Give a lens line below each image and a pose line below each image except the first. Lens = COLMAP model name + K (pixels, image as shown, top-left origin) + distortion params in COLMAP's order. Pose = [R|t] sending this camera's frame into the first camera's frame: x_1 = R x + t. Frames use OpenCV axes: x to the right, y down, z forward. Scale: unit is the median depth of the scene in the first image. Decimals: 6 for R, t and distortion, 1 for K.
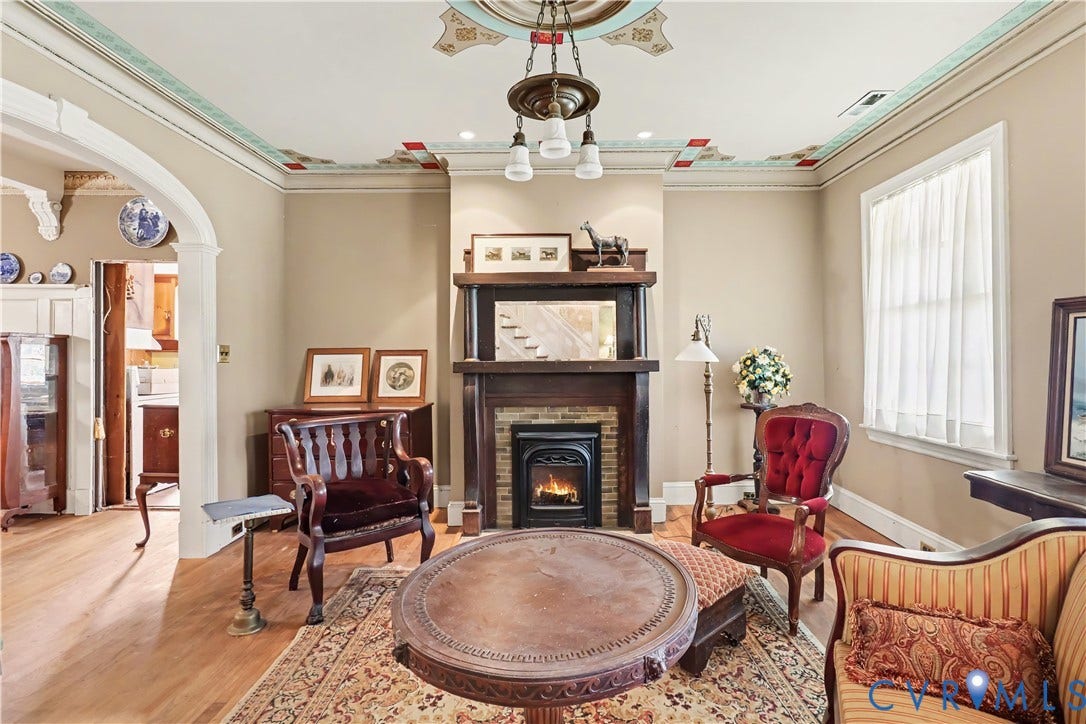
lens RADIAL K [[509.1, 0, 560.3], [0, 509.1, 352.7], [0, 0, 1]] dist [0.000478, -0.000221]
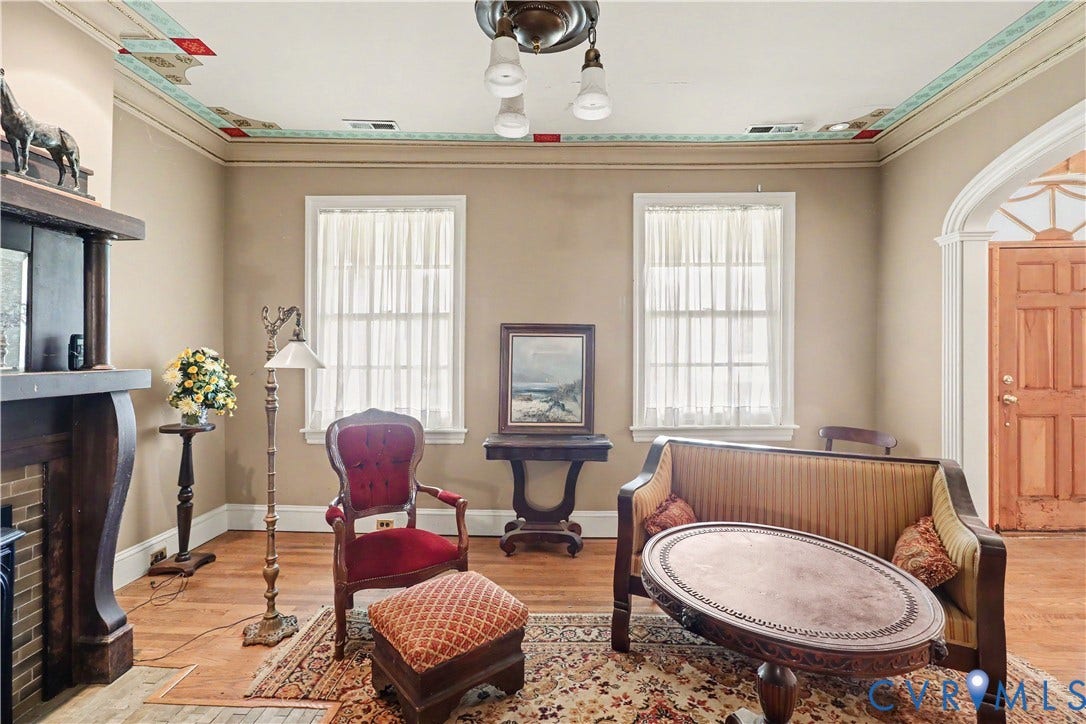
lens RADIAL K [[509.1, 0, 560.3], [0, 509.1, 352.7], [0, 0, 1]] dist [0.000478, -0.000221]
pose [[0.028698, 0.008164, 0.999555, -0.402650], [-0.006866, 0.999945, -0.007970, -0.003564], [-0.999565, -0.006635, 0.028752, 0.505759]]
